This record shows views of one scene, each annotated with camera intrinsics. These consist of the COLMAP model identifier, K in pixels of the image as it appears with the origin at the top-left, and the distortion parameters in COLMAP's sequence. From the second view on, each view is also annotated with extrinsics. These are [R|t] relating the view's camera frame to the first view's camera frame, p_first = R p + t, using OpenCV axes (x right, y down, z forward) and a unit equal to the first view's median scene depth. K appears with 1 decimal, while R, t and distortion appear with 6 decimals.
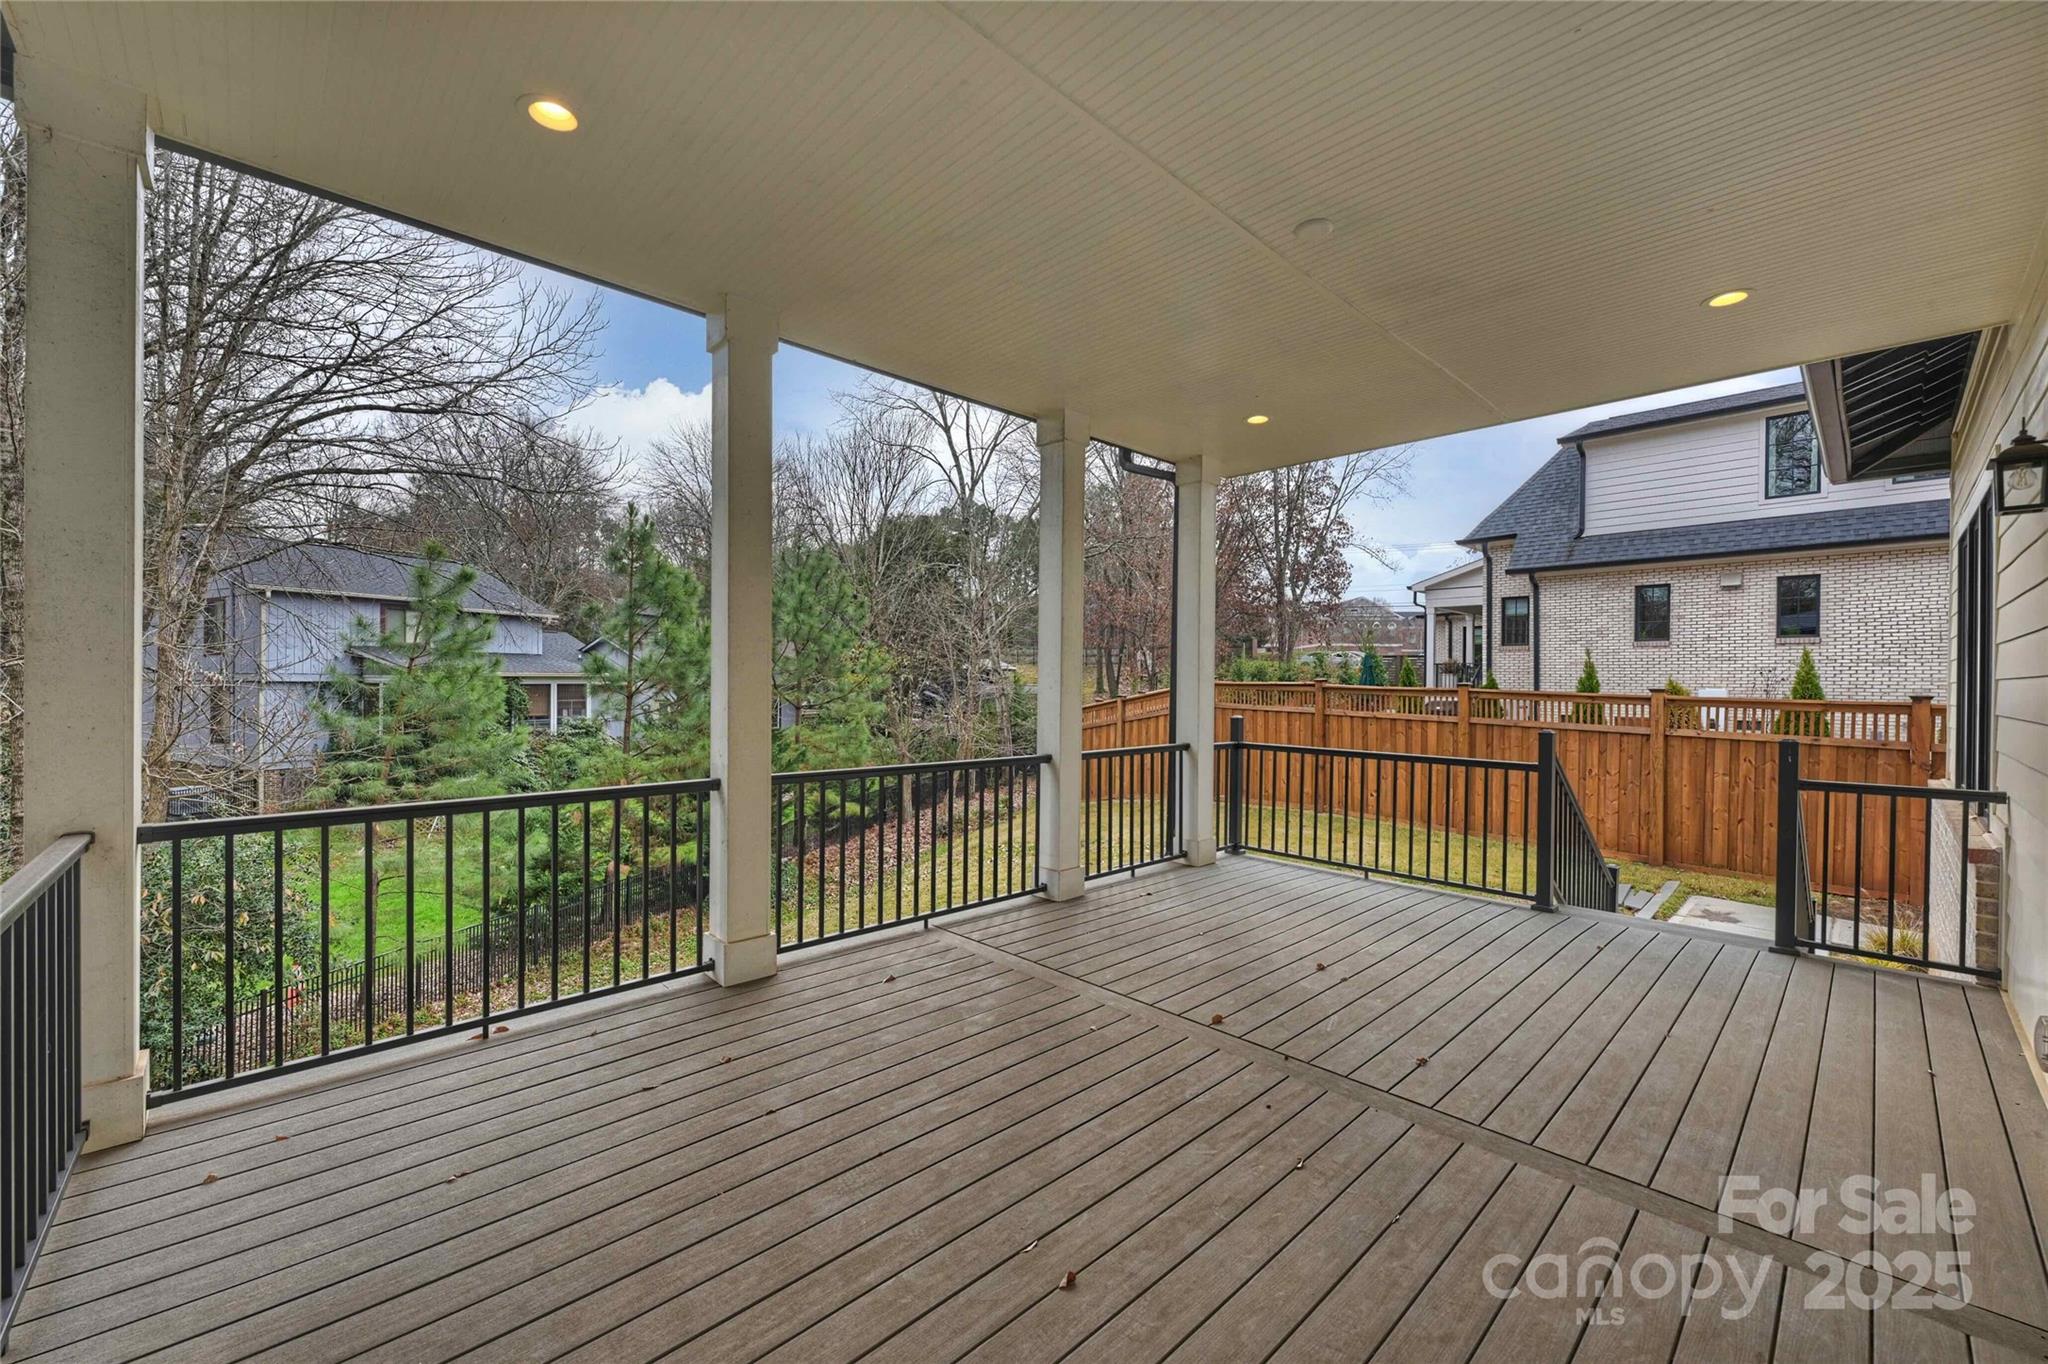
lens RADIAL K [[822.1, 0, 1012.4], [0, 822.1, 689.4], [0, 0, 1]] dist [-0.001142, -0.000183]
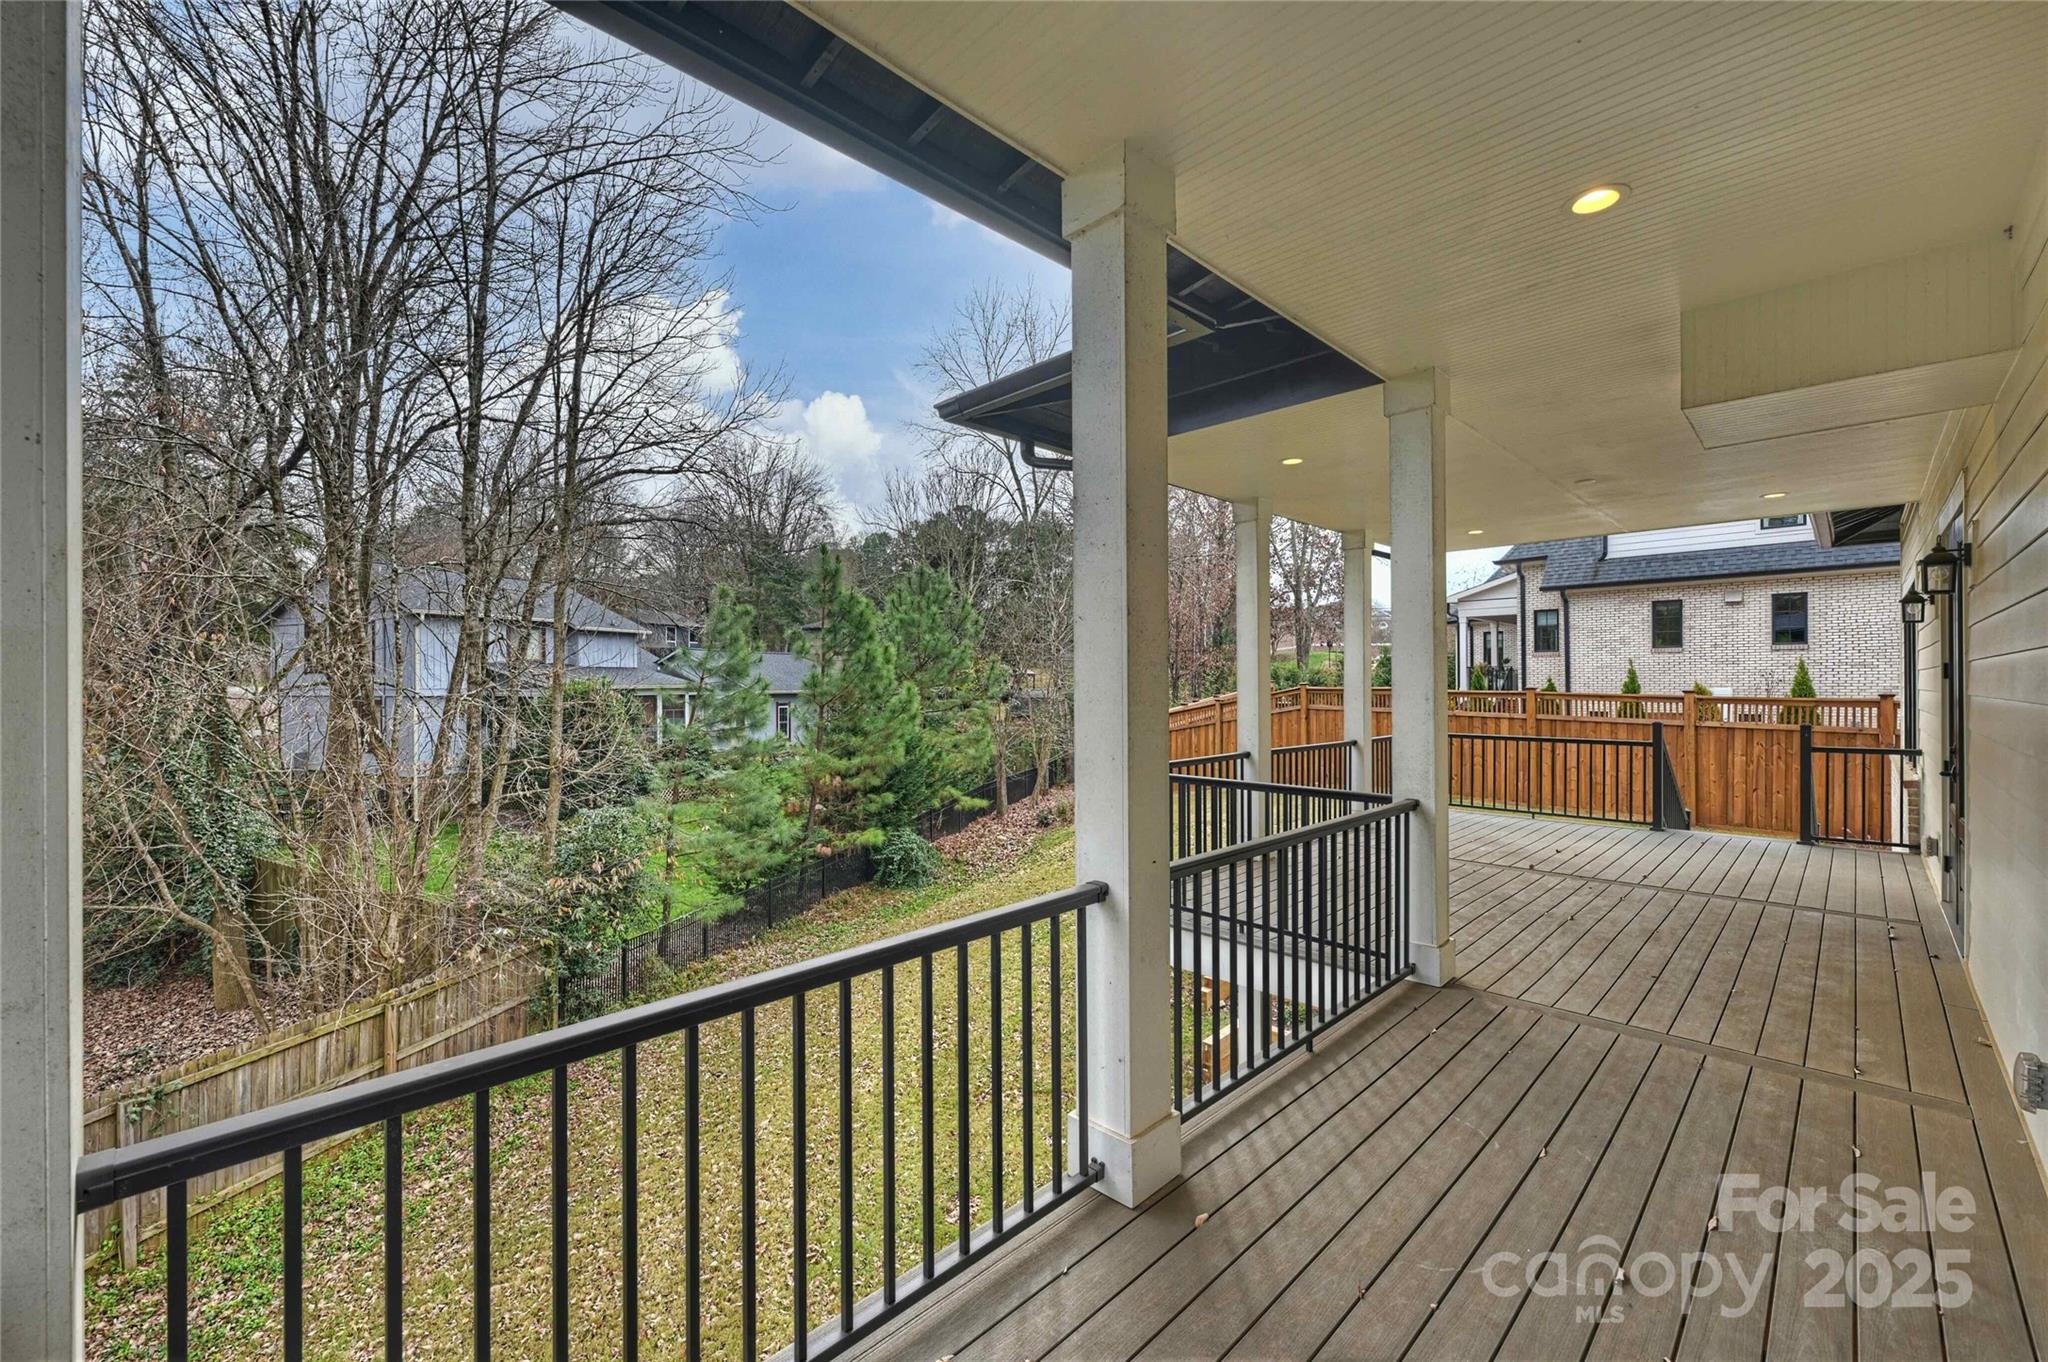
lens RADIAL K [[826.7, 0, 1018.5], [0, 826.7, 681.8], [0, 0, 1]] dist [0.002503, -0.000012]
pose [[0.999721, -0.012983, 0.019726, -0.288268], [0.013231, 0.999834, -0.012519, -0.011365], [-0.019561, 0.012776, 0.999727, -0.277717]]
